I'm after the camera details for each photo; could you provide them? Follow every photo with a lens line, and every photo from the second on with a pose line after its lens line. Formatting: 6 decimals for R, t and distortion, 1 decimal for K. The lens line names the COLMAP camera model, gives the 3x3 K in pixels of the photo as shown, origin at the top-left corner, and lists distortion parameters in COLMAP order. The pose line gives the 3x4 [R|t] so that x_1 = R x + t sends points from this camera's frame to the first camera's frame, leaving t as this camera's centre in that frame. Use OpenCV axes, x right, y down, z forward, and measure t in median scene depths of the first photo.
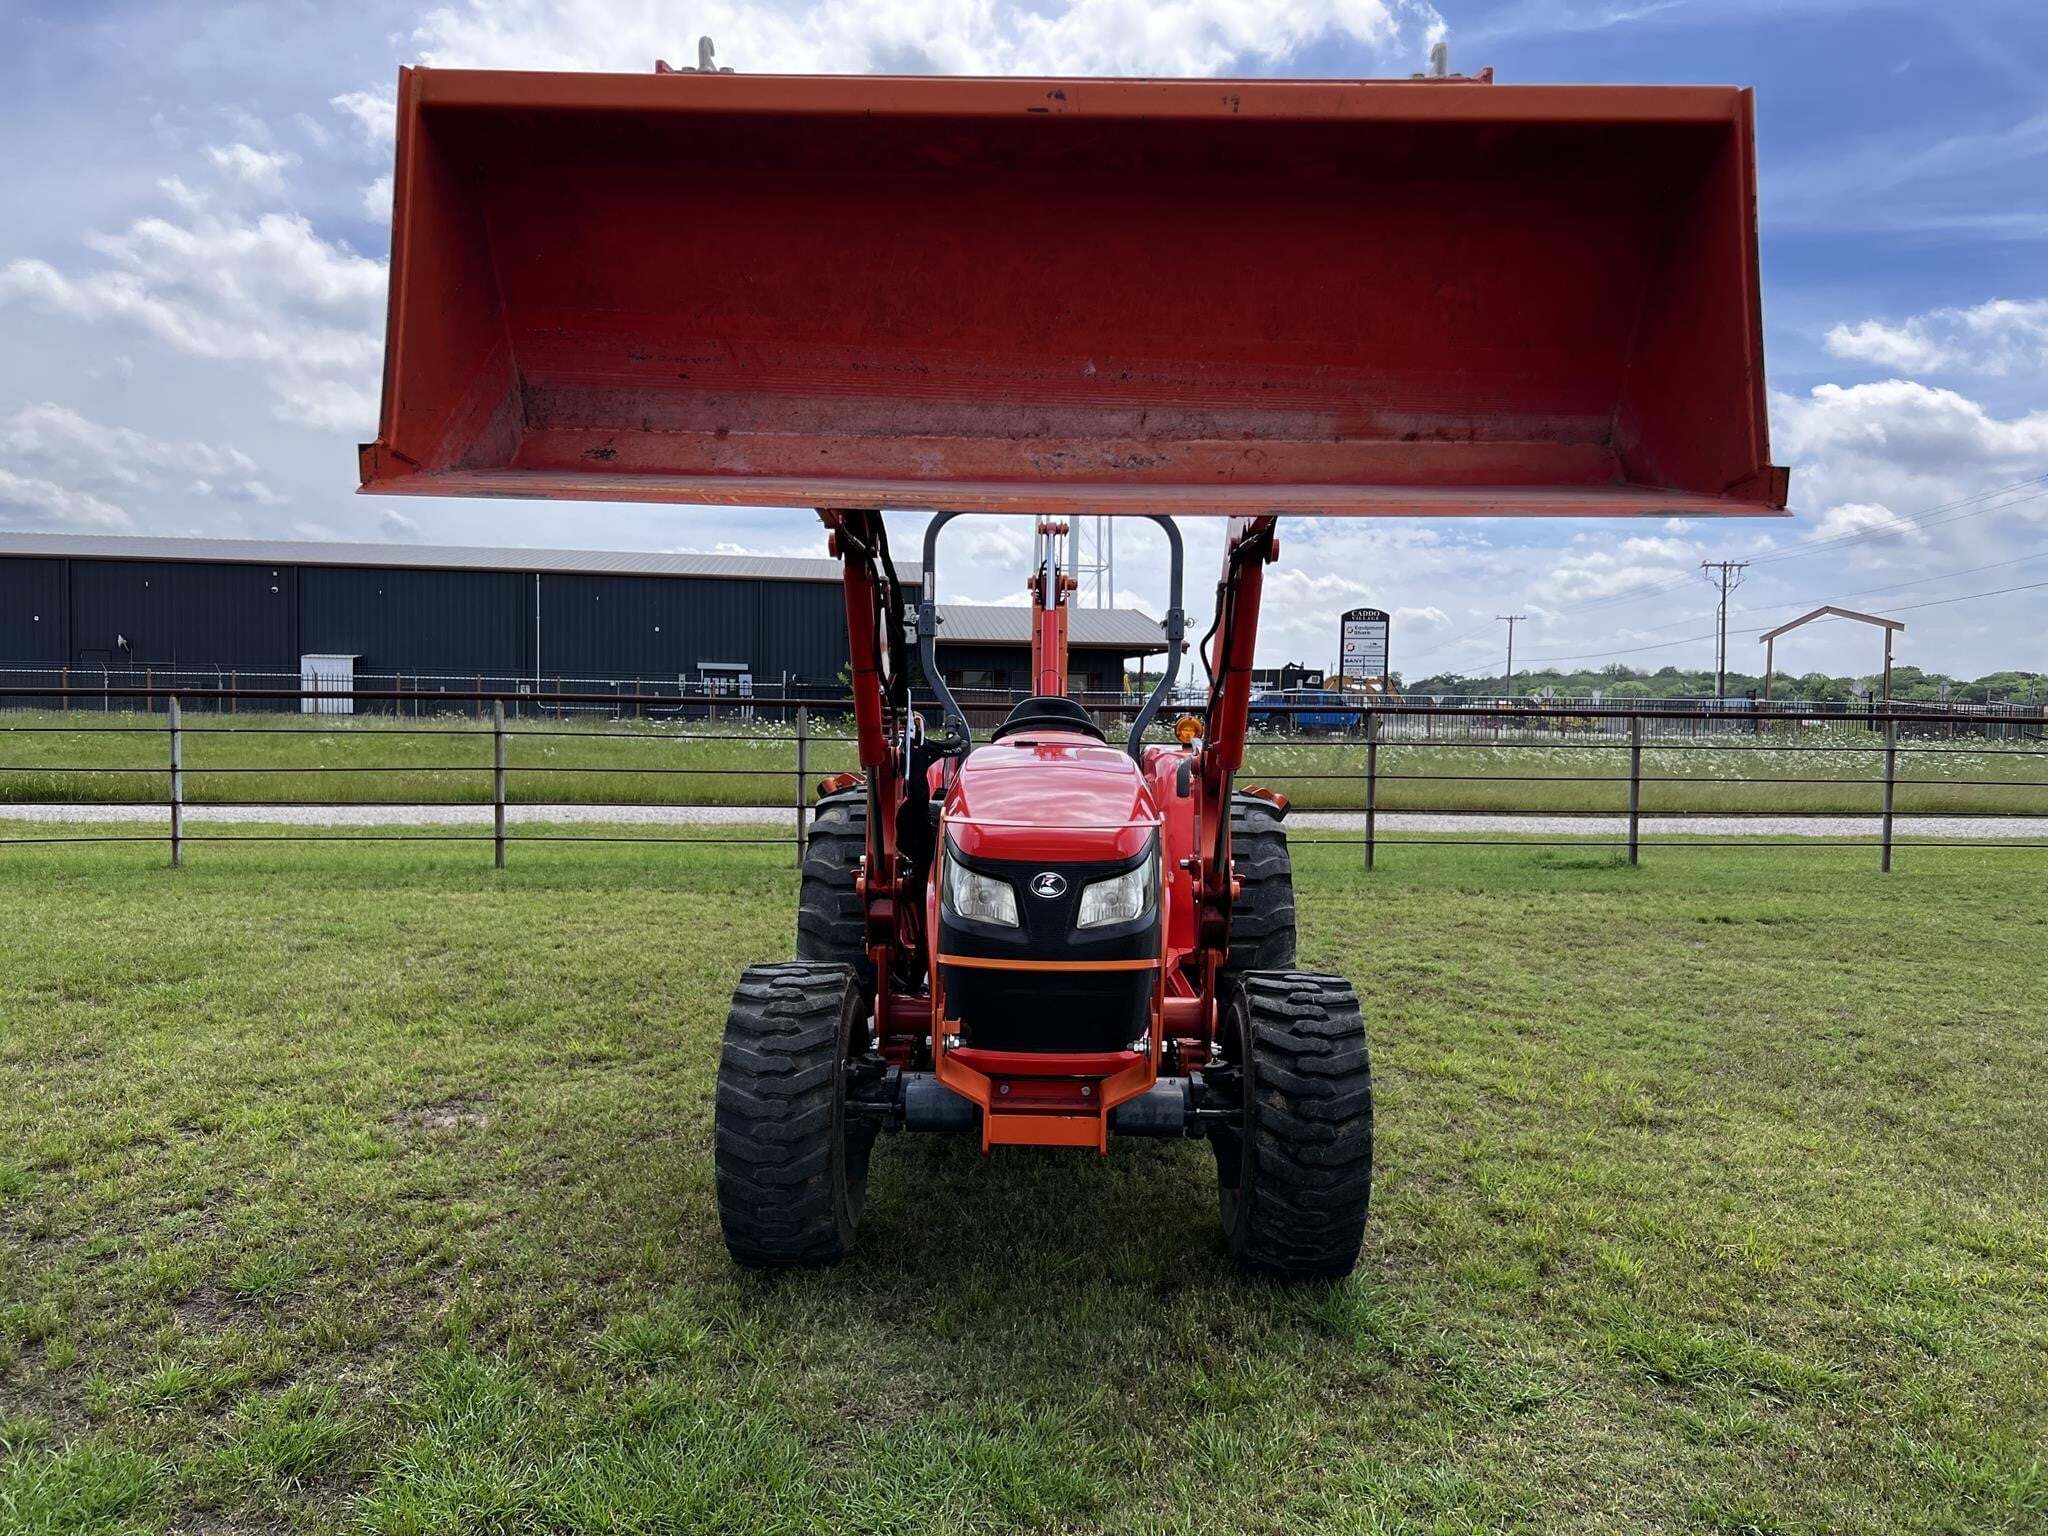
lens RADIAL K [[1528.8, 0, 1046.1], [0, 1528.8, 752.5], [0, 0, 1]] dist [0.043417, -0.064770]
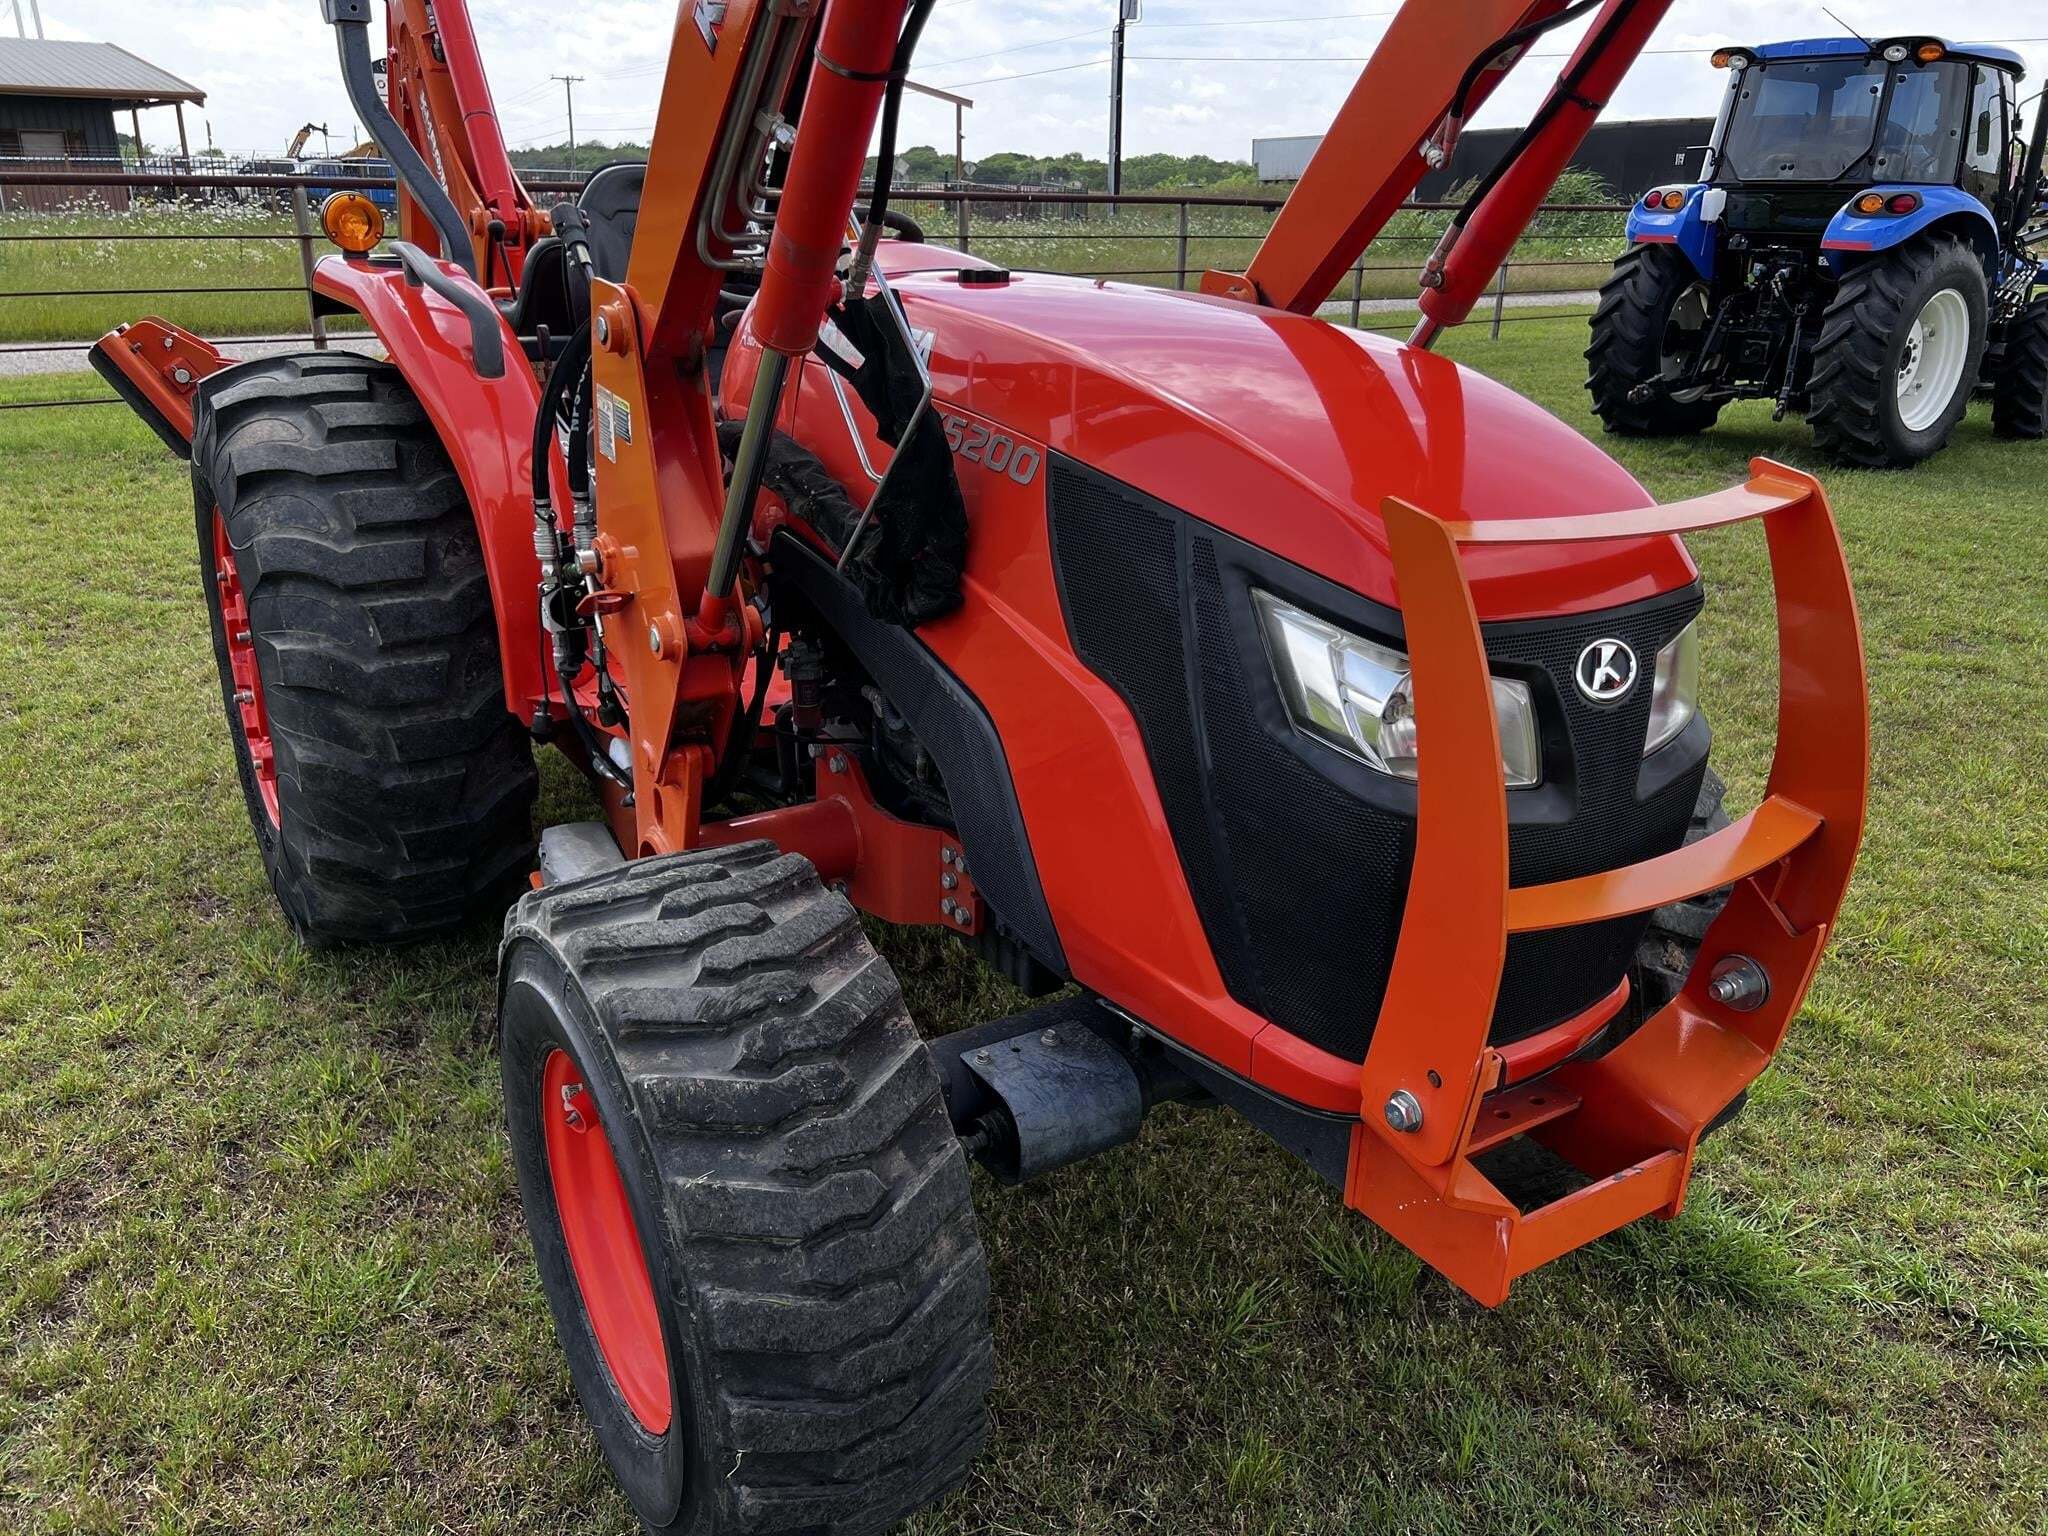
lens RADIAL K [[1539.1, 0, 1041.9], [0, 1539.1, 767.6], [0, 0, 1]] dist [0.062181, -0.076298]
pose [[0.835701, -0.187110, 0.516327, -0.336079], [0.009924, 0.945162, 0.326451, -0.022971], [-0.549095, -0.267692, 0.791730, 0.751690]]
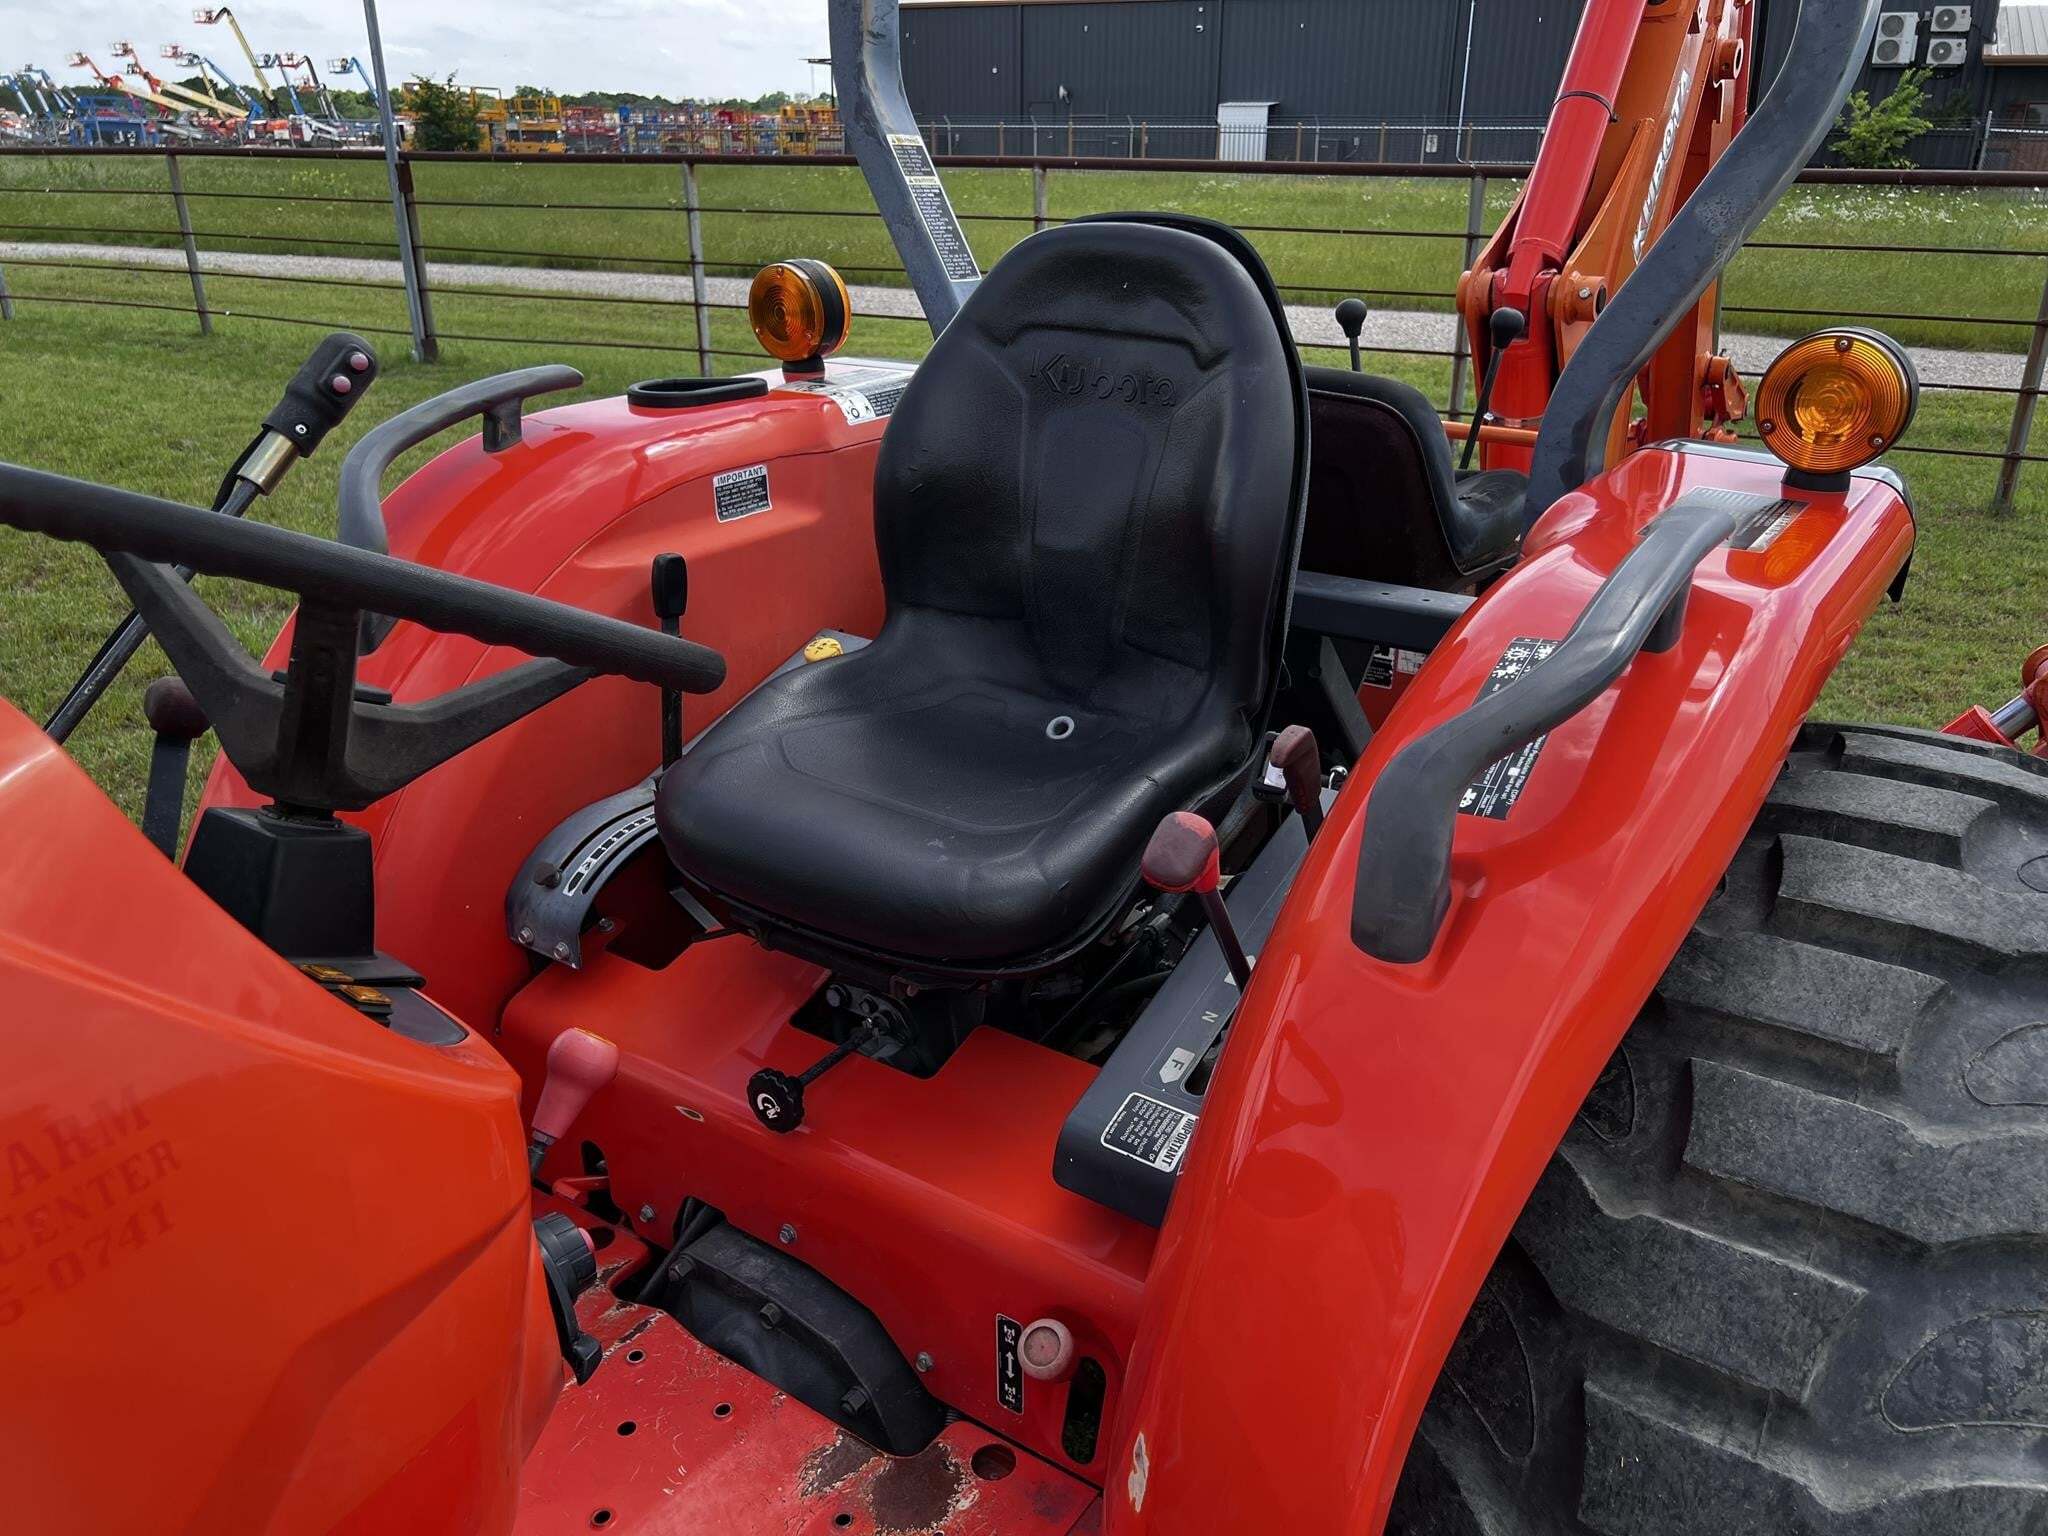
lens RADIAL K [[1539.1, 0, 1041.9], [0, 1539.1, 767.6], [0, 0, 1]] dist [0.062181, -0.076298]
pose [[0.824357, 0.204941, -0.527670, 0.218618], [-0.014723, 0.939609, 0.341933, -0.067012], [0.565879, -0.274106, 0.777590, 1.339843]]
